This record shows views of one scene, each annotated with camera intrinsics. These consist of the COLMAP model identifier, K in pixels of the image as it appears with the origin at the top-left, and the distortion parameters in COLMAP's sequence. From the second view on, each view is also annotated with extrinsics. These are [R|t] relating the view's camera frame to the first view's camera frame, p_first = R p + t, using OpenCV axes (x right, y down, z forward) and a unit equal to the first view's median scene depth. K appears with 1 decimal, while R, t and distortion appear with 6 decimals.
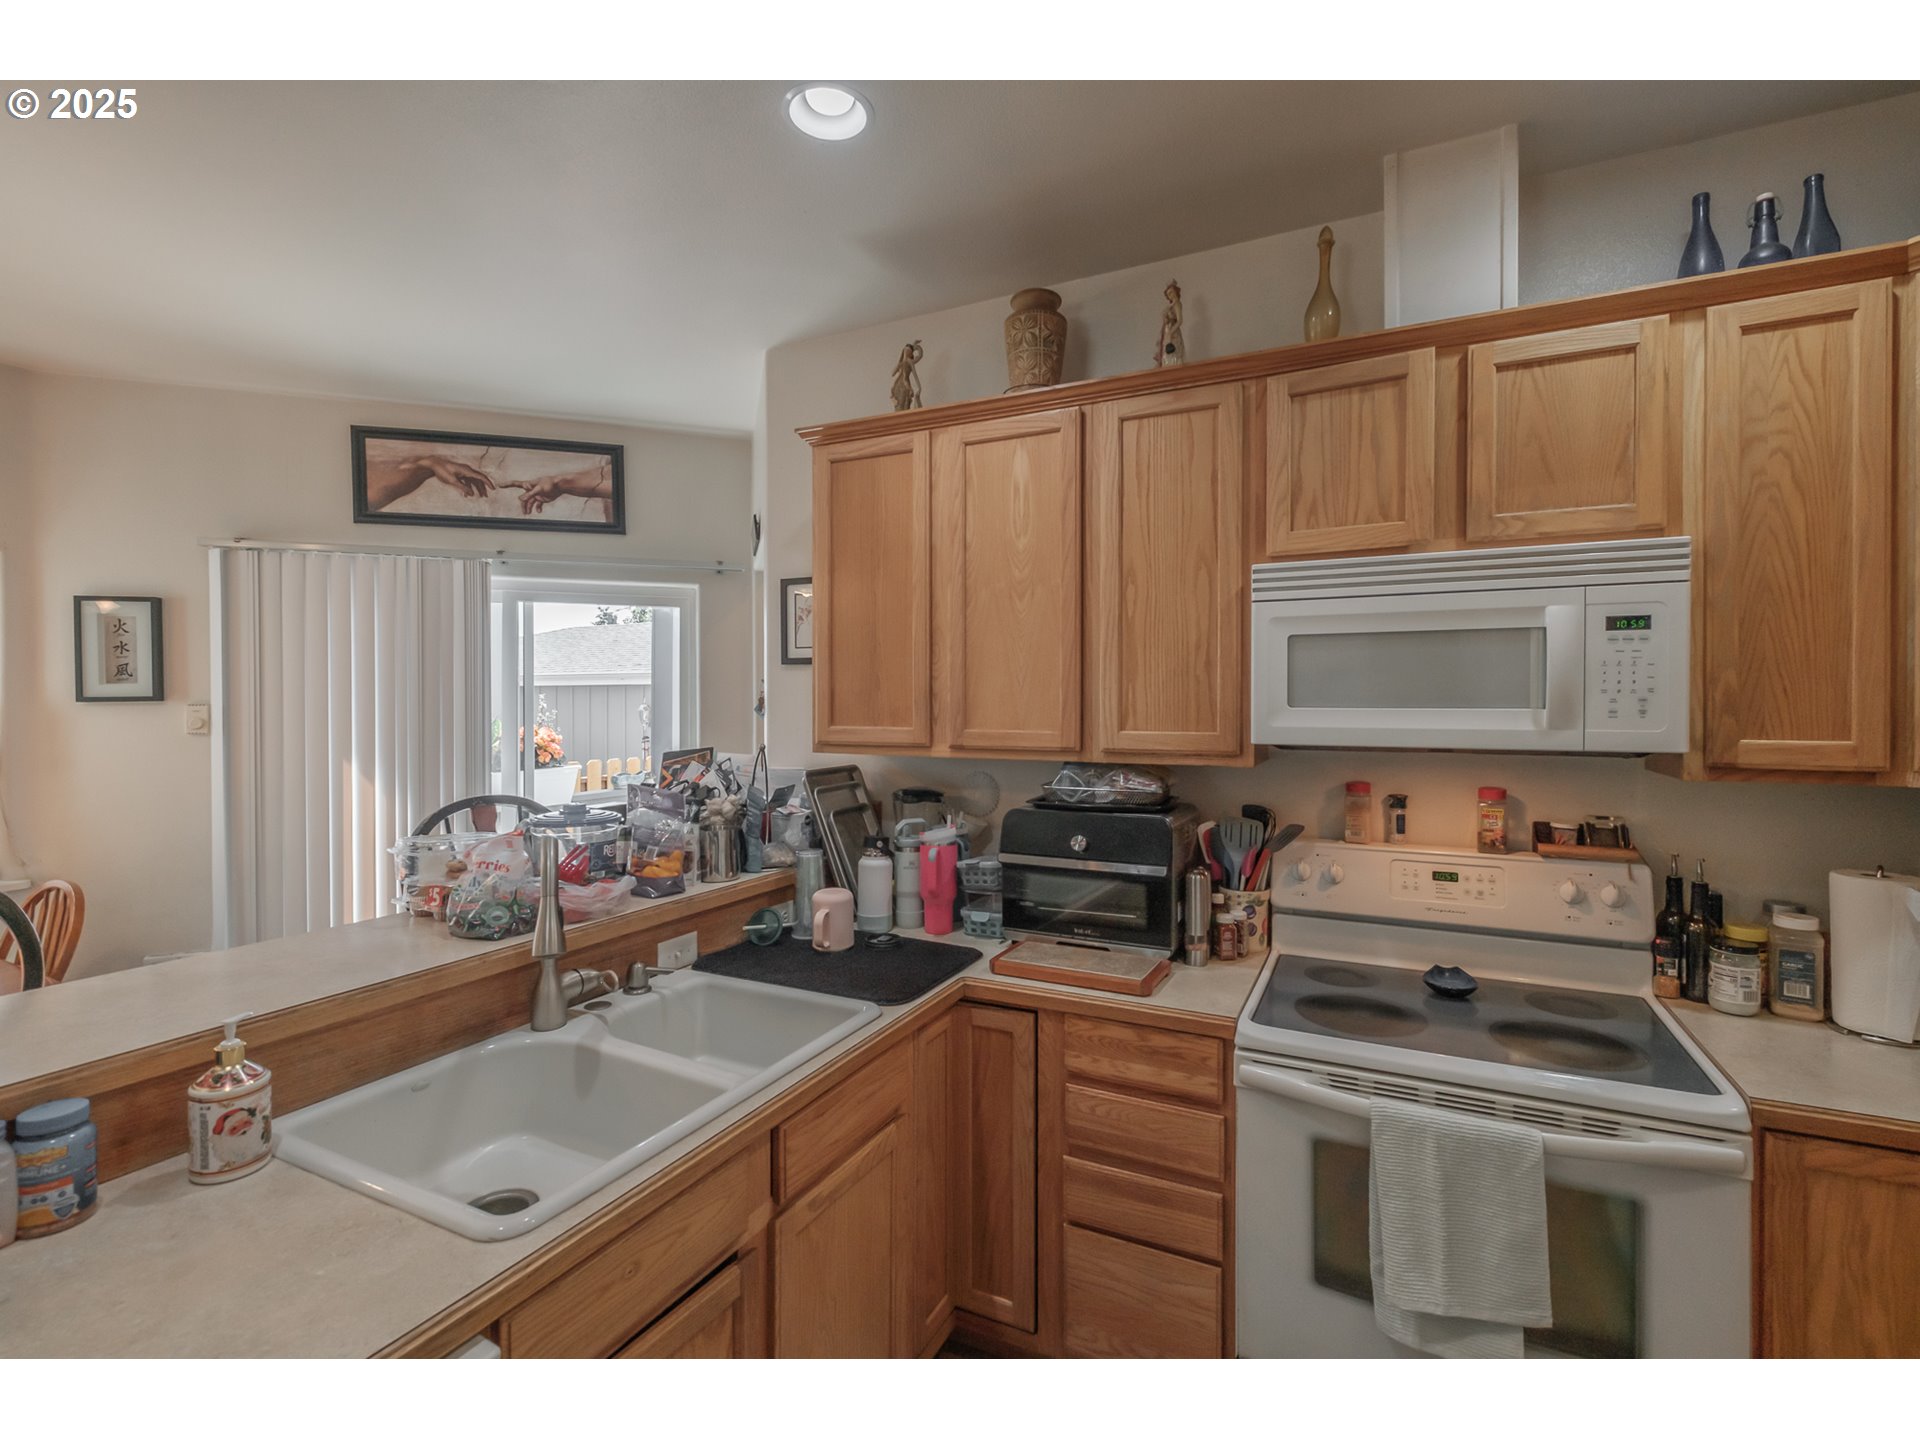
lens RADIAL K [[835.8, 0, 976.0], [0, 835.8, 711.9], [0, 0, 1]] dist [0.002321, -0.004332]
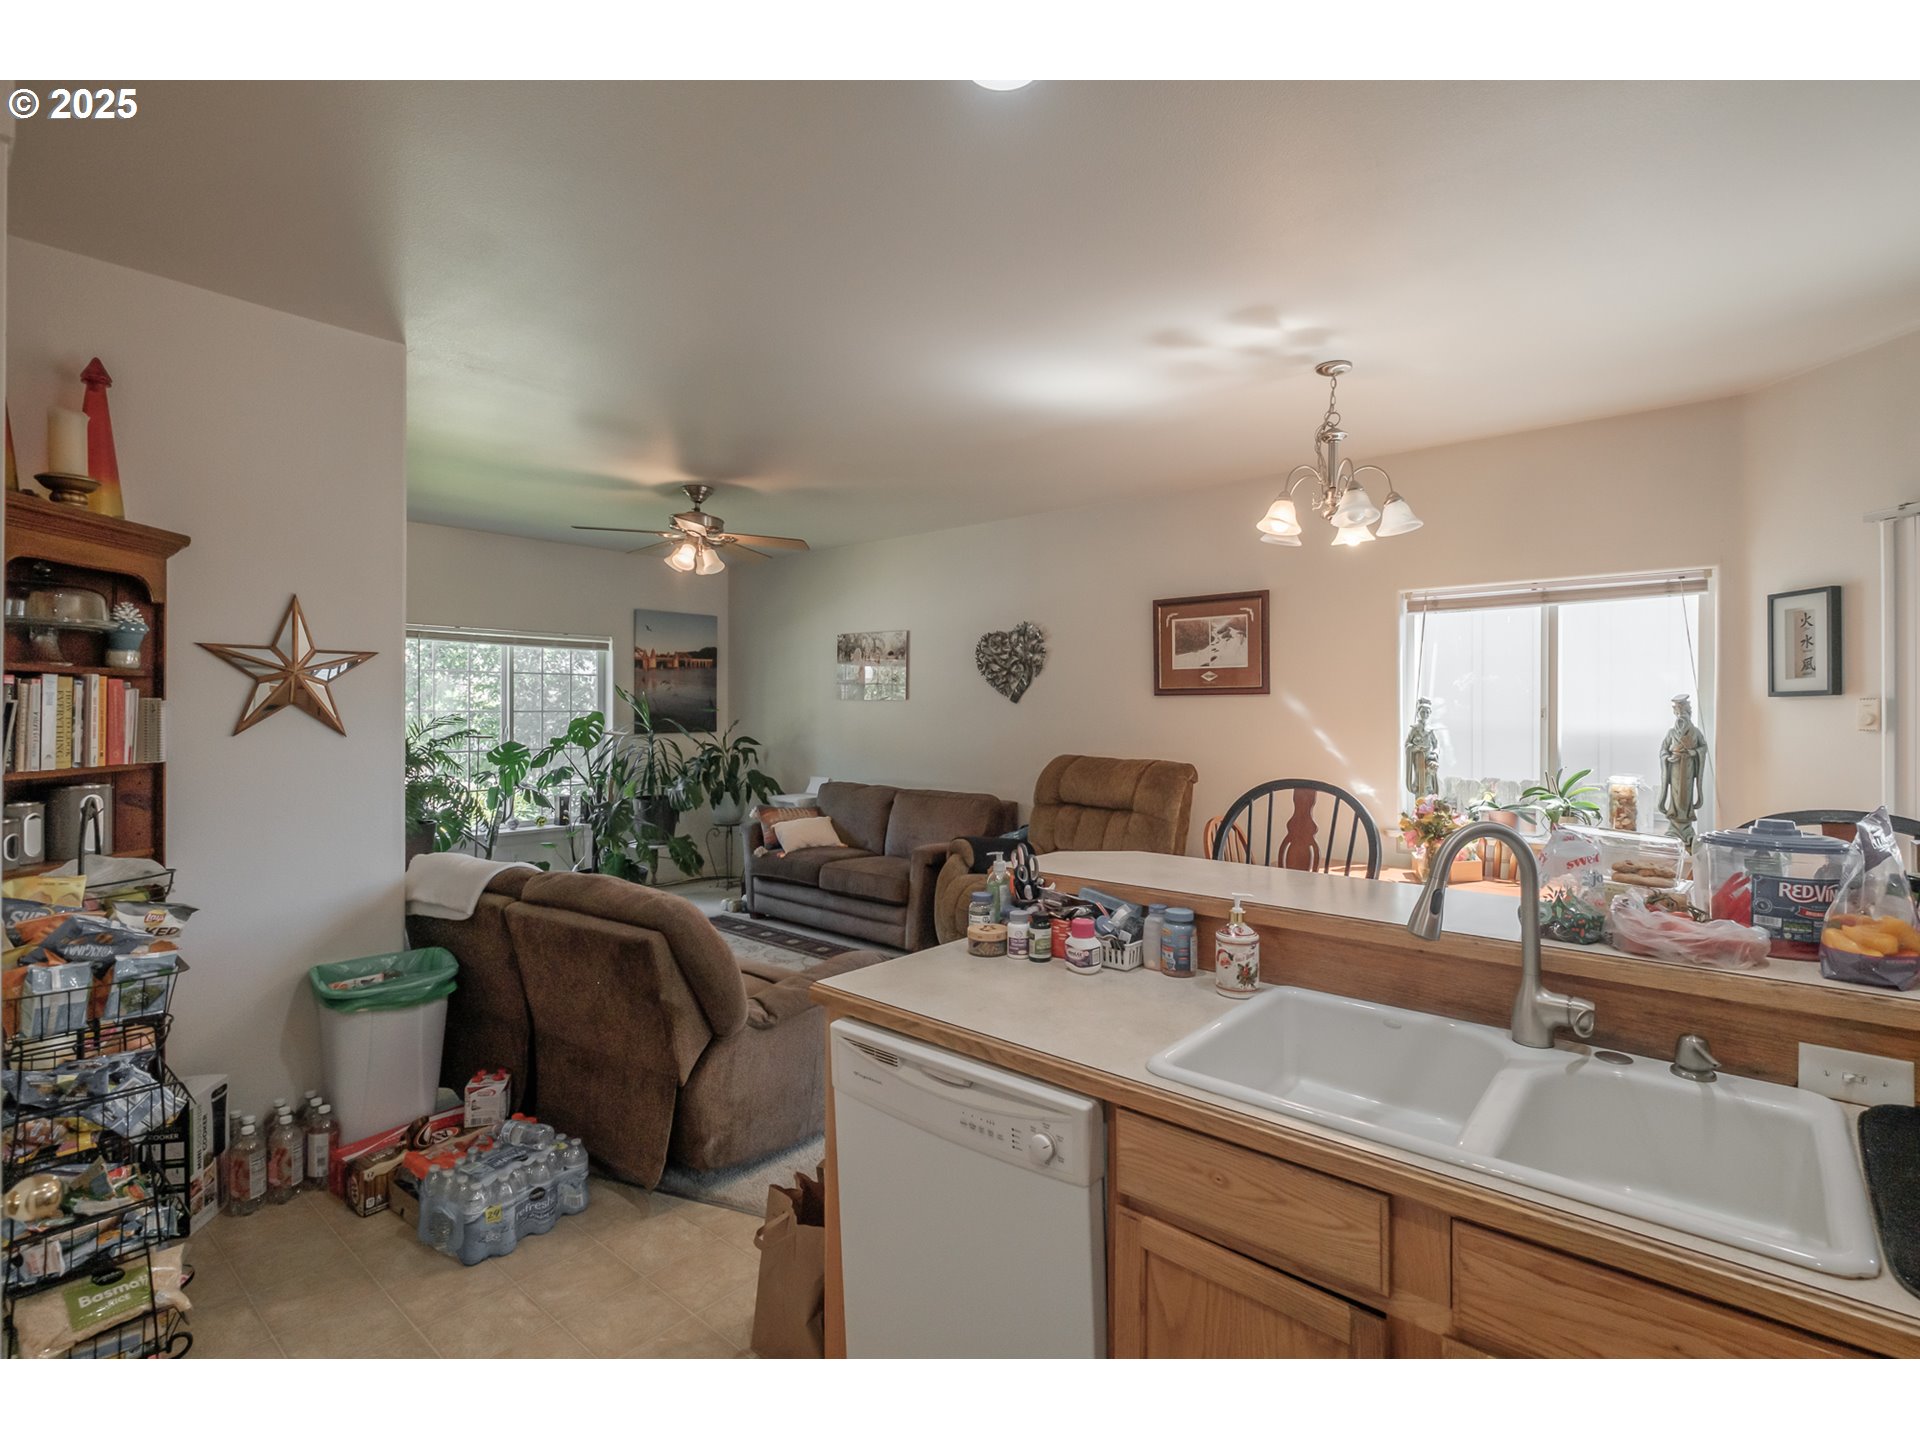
lens RADIAL K [[926.3, 0, 959.5], [0, 926.3, 708.7], [0, 0, 1]] dist [-0.000755, 0.000146]
pose [[-0.271040, -0.000271, -0.962568, 0.431708], [-0.013362, 0.999905, 0.003481, 0.016795], [0.962475, 0.013805, -0.271017, 0.479174]]
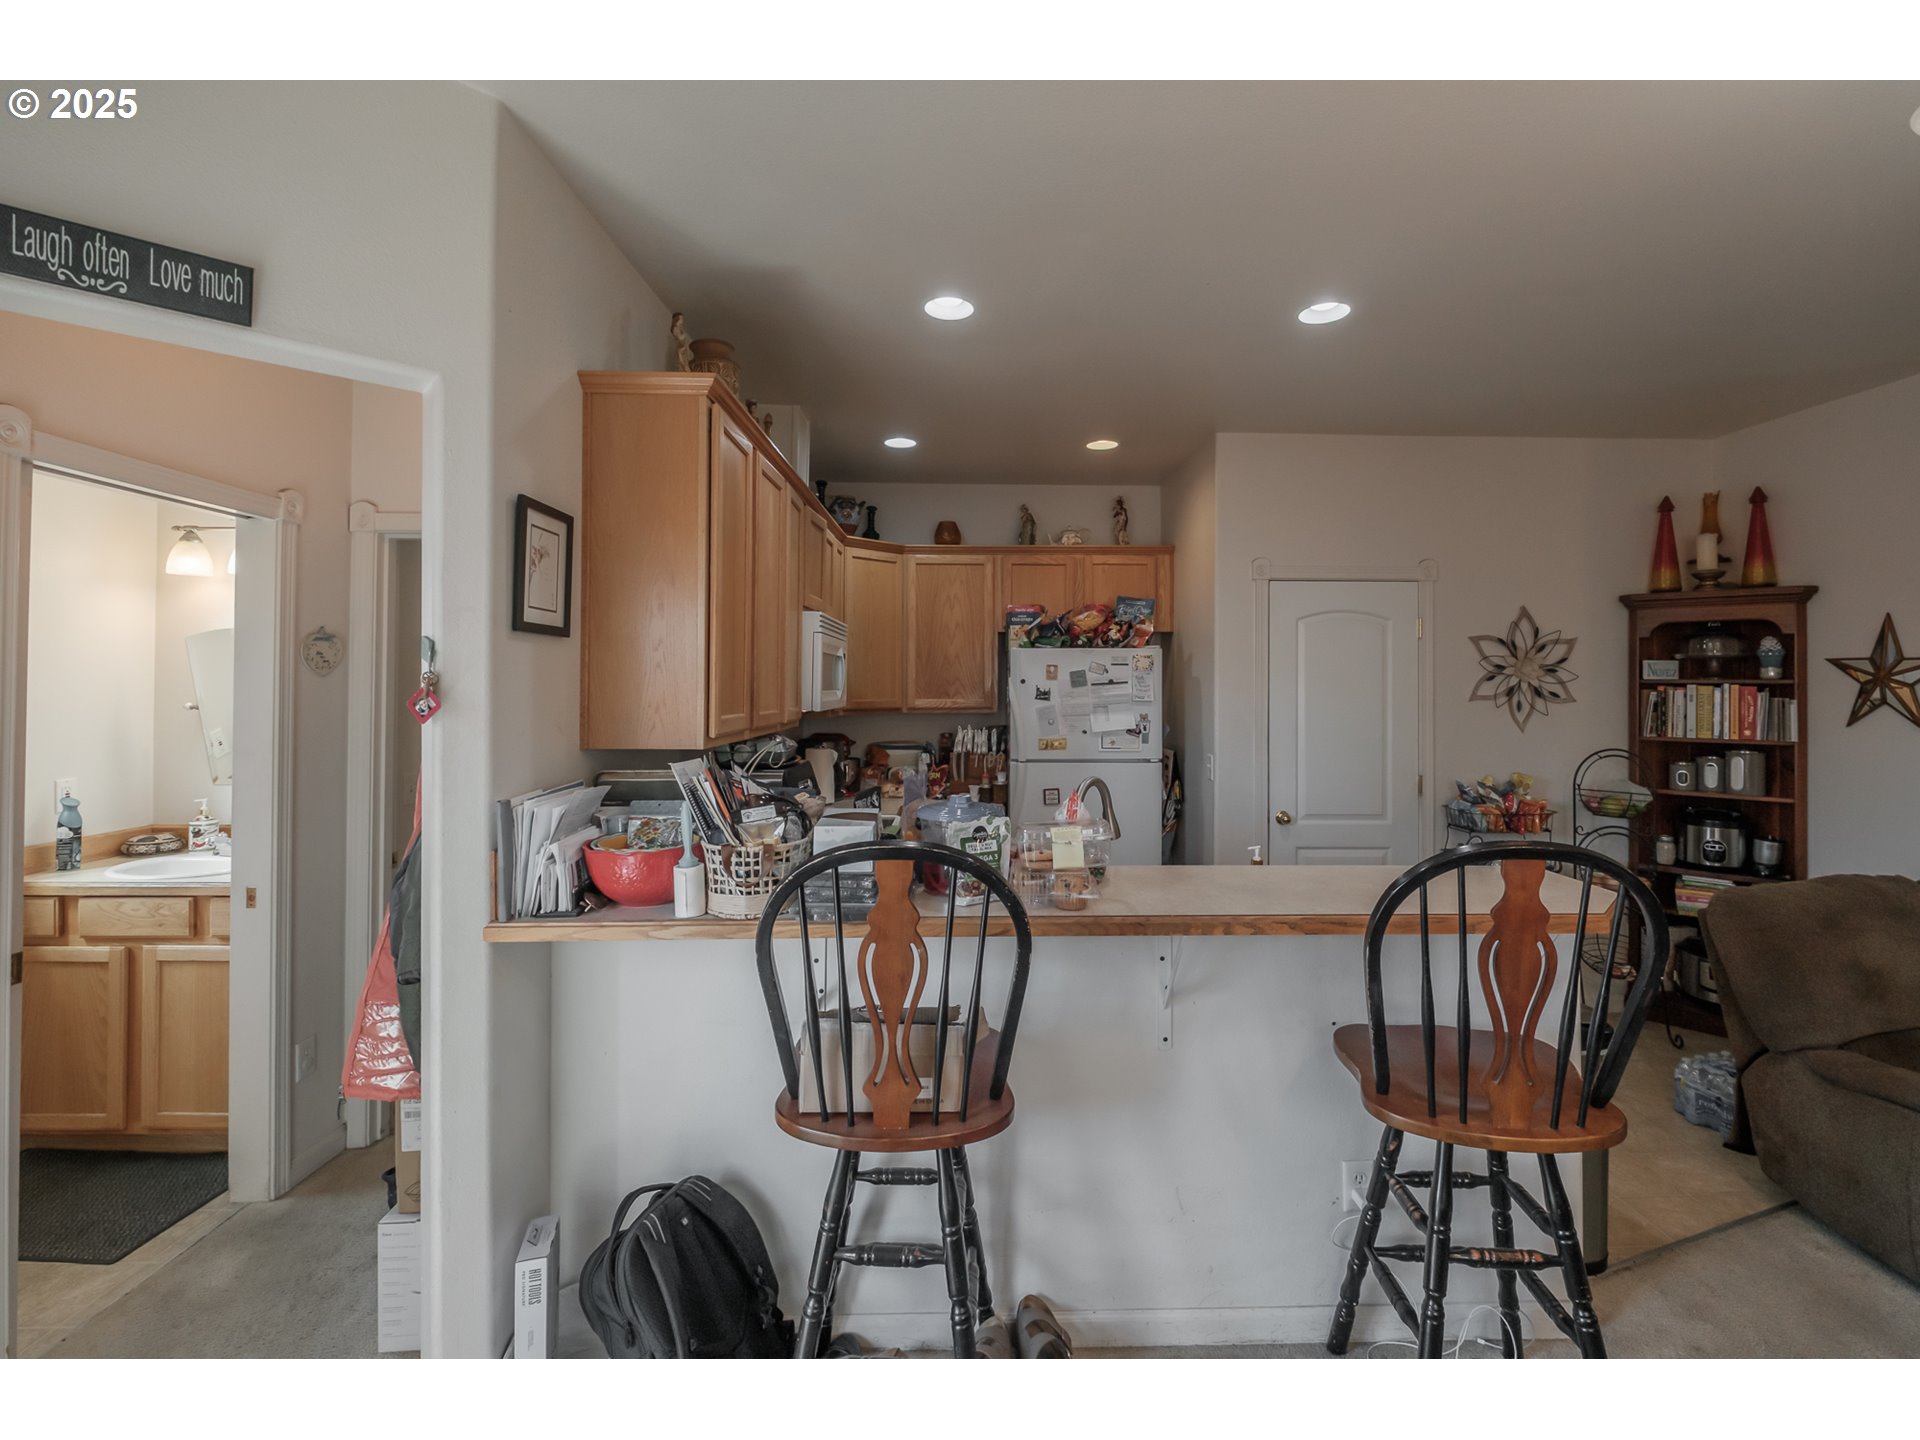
lens RADIAL K [[835.8, 0, 988.9], [0, 835.8, 674.0], [0, 0, 1]] dist [0.002321, -0.004332]
pose [[-0.449216, 0.006618, 0.893398, -1.250444], [0.004922, 0.999976, -0.004932, -0.026860], [-0.893409, 0.002181, -0.449238, 1.281166]]
